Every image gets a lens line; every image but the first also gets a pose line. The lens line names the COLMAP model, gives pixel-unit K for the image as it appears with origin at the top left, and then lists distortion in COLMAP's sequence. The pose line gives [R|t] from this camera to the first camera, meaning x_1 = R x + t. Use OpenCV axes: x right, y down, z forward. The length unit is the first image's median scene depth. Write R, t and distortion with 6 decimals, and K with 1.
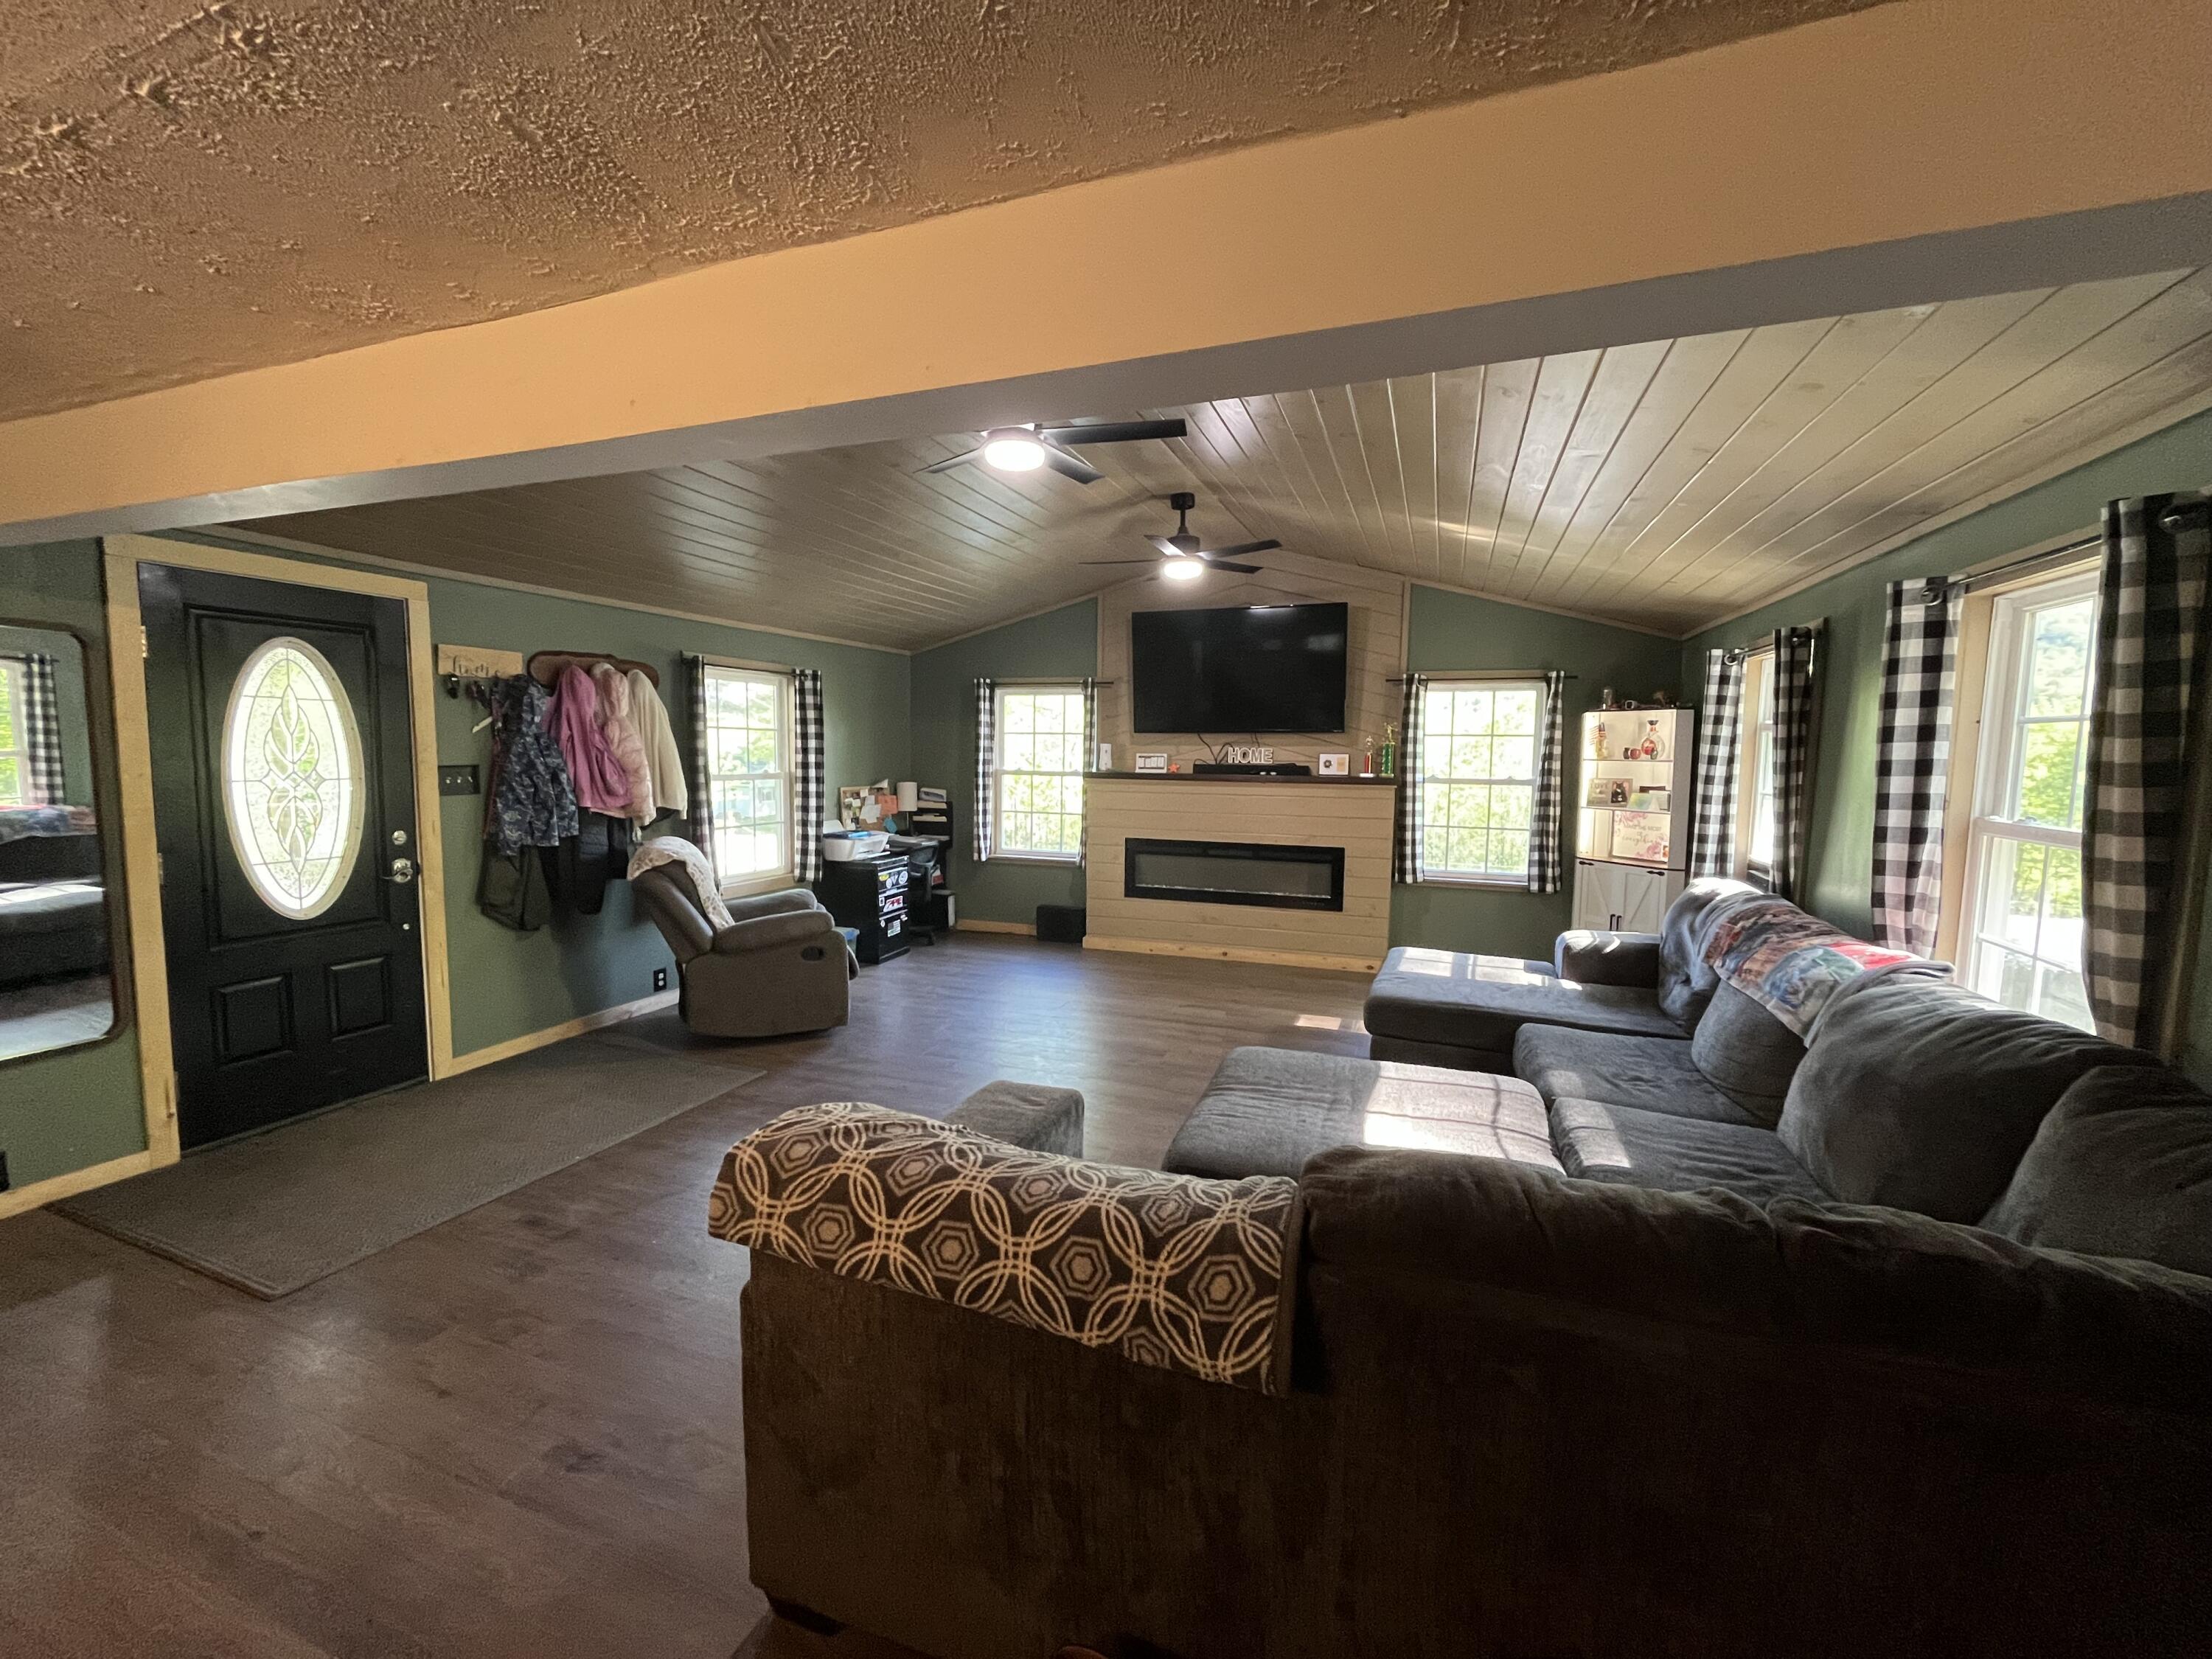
lens RADIAL K [[887.2, 0, 1100.8], [0, 887.2, 825.6], [0, 0, 1]] dist [-0.006126, -0.000741]
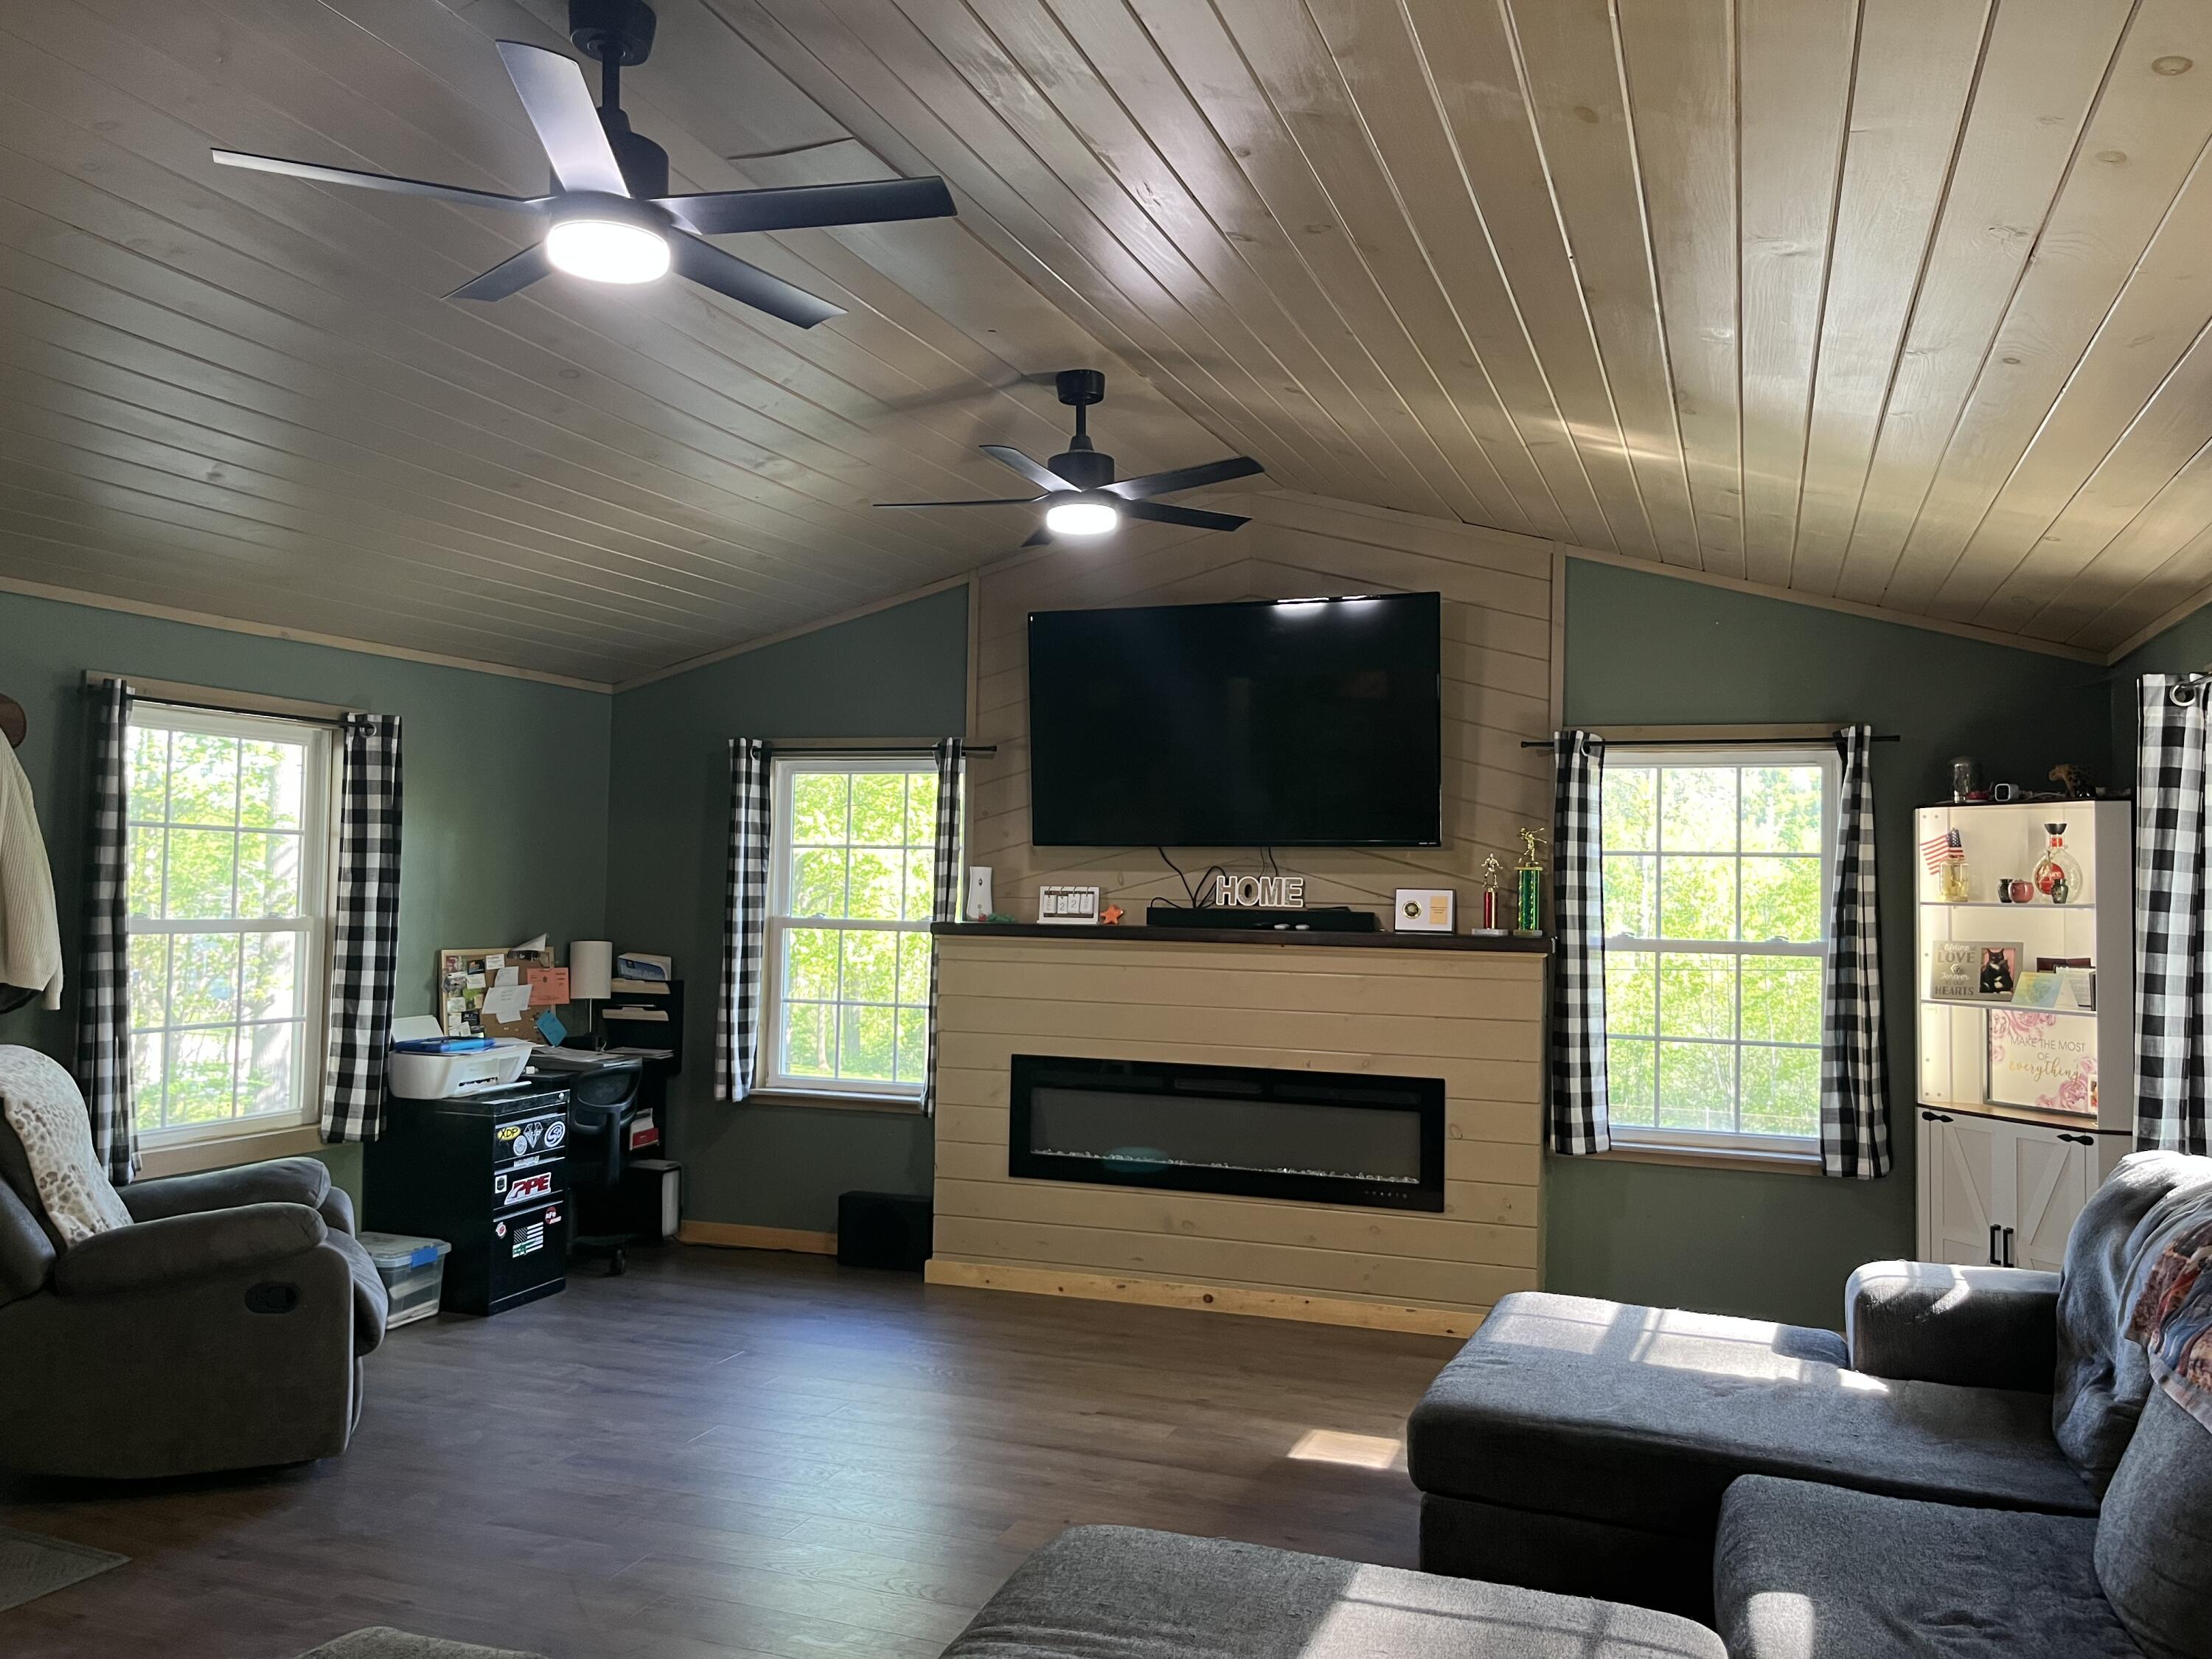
lens RADIAL K [[1664.0, 0, 1099.9], [0, 1664.0, 836.4], [0, 0, 1]] dist [0.065031, -0.090061]
pose [[0.999956, 0.007477, -0.005603, 0.101803], [-0.008092, 0.992814, -0.119398, 0.004014], [0.004670, 0.119438, 0.992831, 0.072285]]
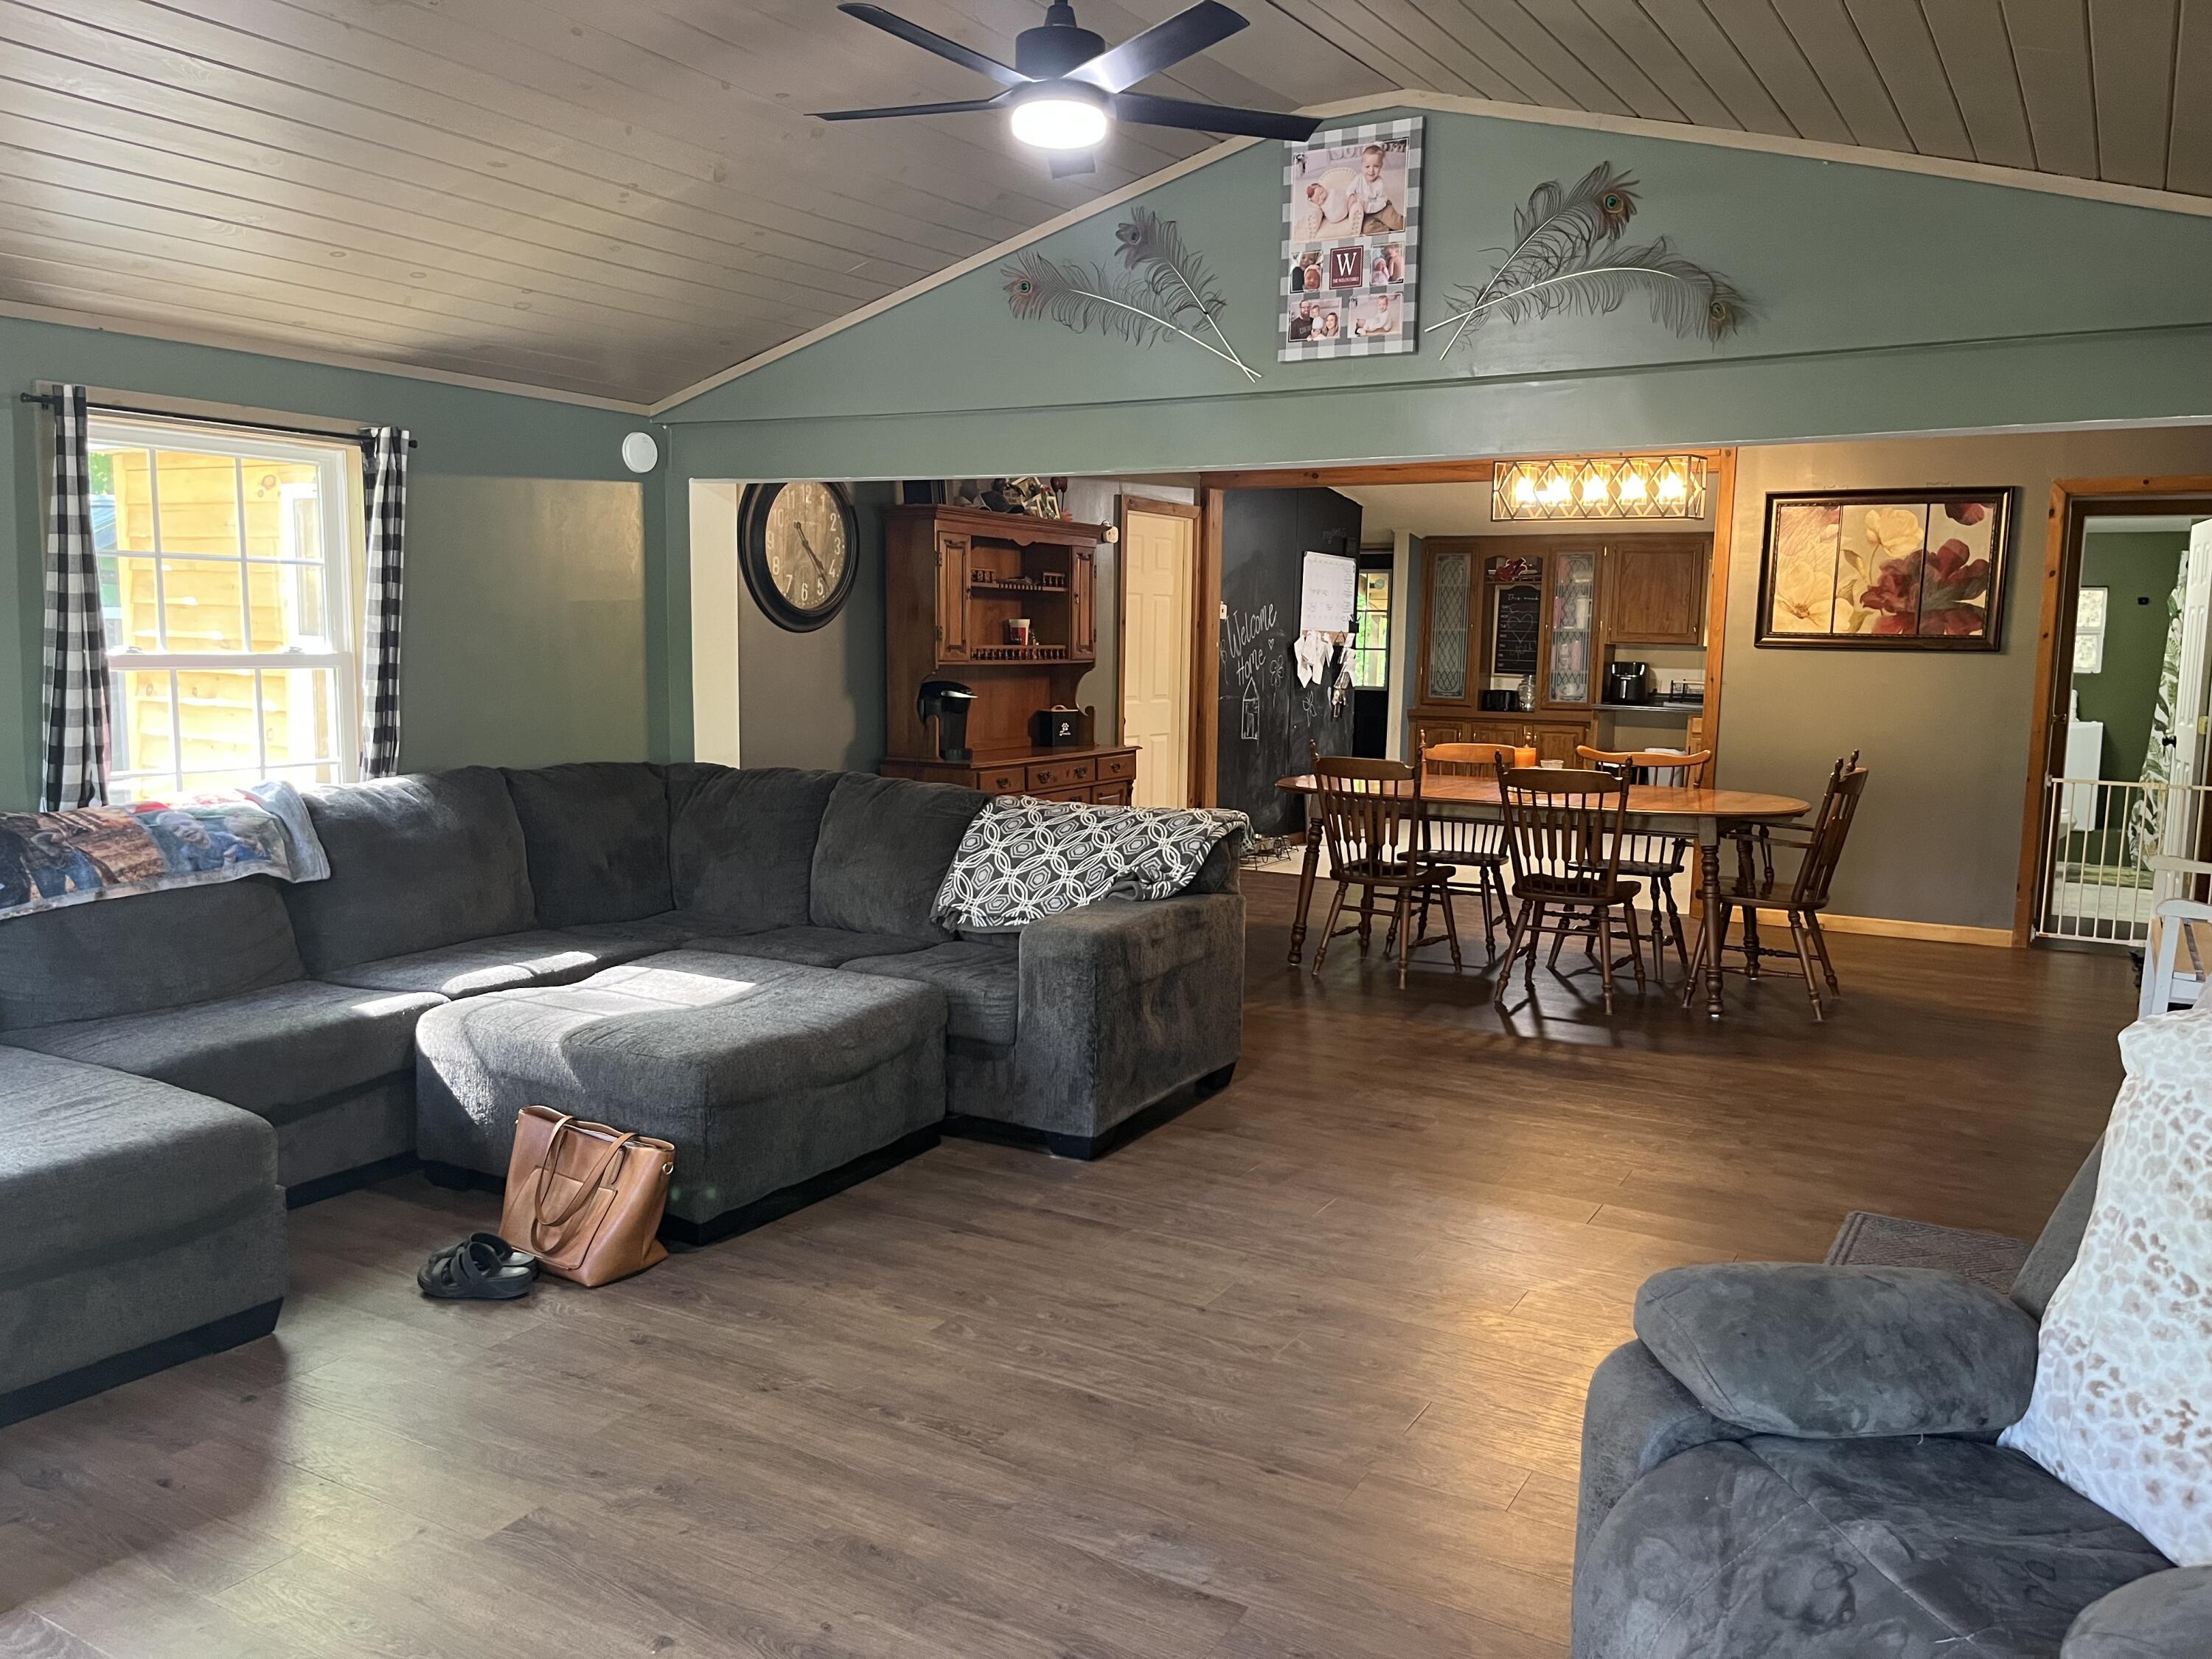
lens RADIAL K [[1670.6, 0, 1096.7], [0, 1670.6, 836.0], [0, 0, 1]] dist [0.021259, 0.001299]
pose [[-0.984339, -0.046766, 0.169969, -0.195758], [-0.010020, 0.977454, 0.210911, -0.102196], [-0.176000, 0.205905, -0.962615, 1.258198]]
